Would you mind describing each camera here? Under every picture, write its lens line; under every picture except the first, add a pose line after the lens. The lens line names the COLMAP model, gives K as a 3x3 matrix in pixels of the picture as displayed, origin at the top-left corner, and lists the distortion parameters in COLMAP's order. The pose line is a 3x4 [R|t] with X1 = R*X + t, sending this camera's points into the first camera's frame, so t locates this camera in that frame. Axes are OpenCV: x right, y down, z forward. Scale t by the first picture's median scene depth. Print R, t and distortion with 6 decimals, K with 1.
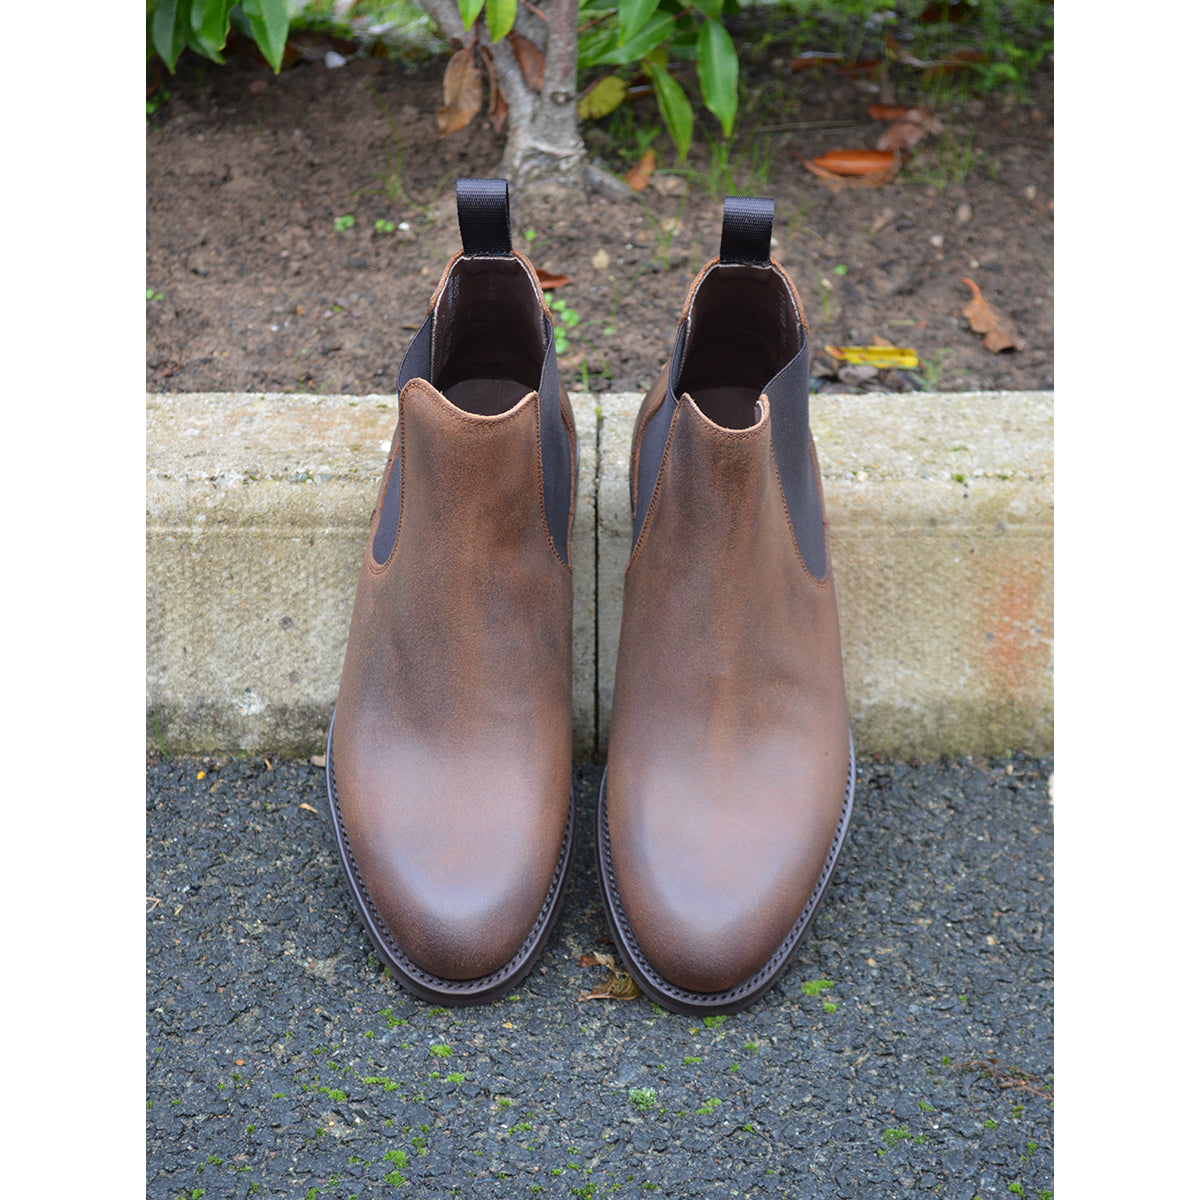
lens RADIAL K [[1481.2, 0, 712.0], [0, 1481.2, 599.8], [0, 0, 1]] dist [0.212003, -1.101741]
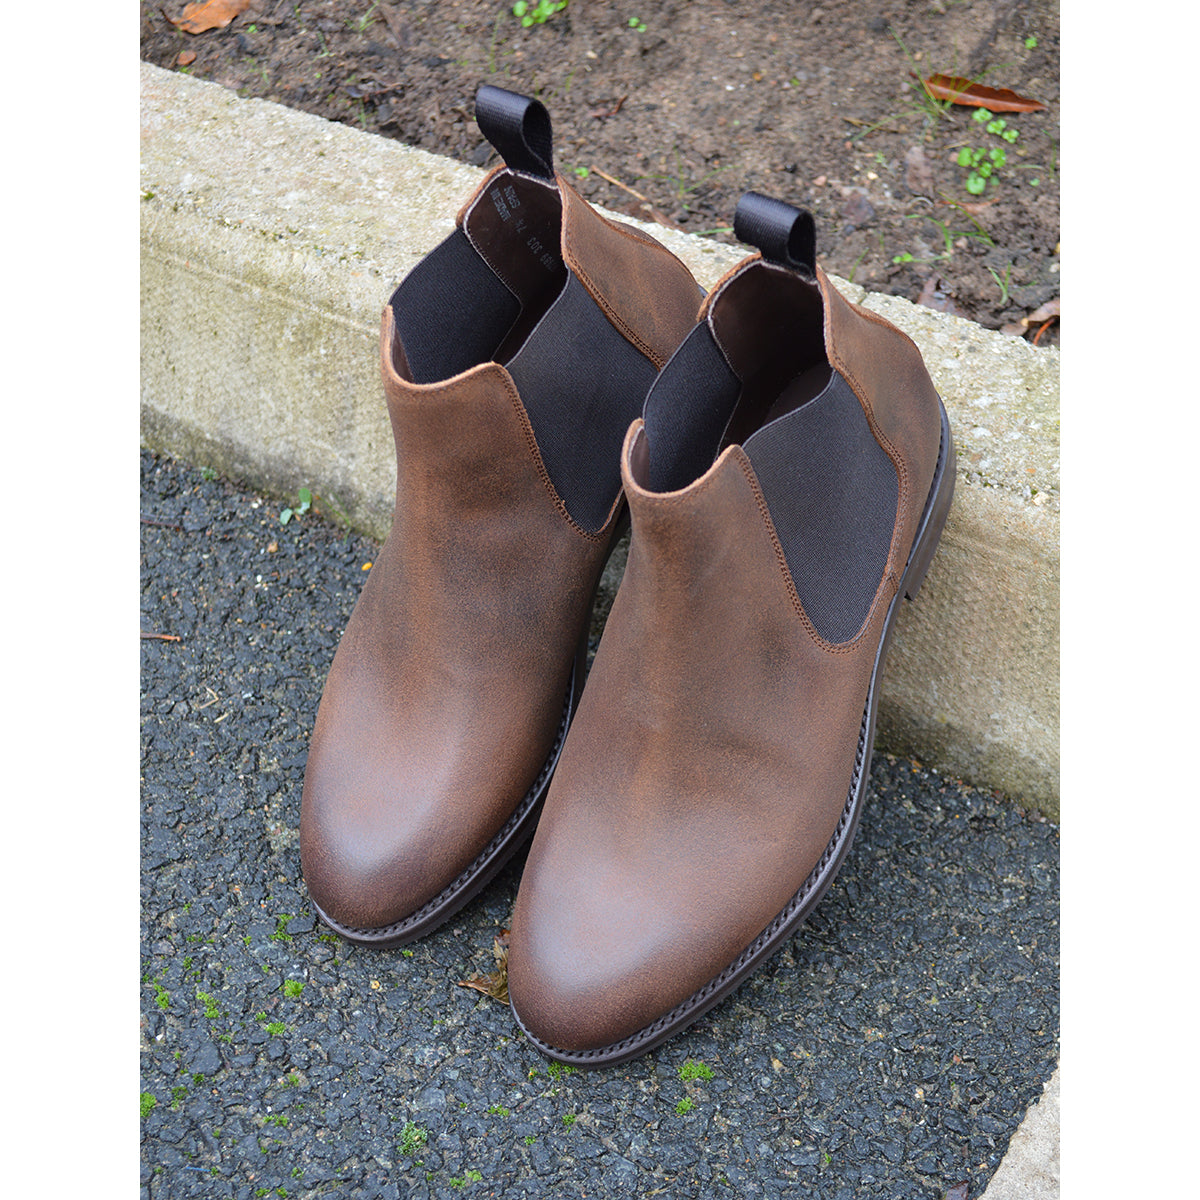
lens RADIAL K [[1481.2, 0, 712.0], [0, 1481.2, 599.8], [0, 0, 1]] dist [0.212003, -1.101741]
pose [[0.911695, 0.315721, -0.262931, 0.182353], [-0.273560, 0.943919, 0.184884, -0.142466], [0.306557, -0.096630, 0.946935, 0.148423]]
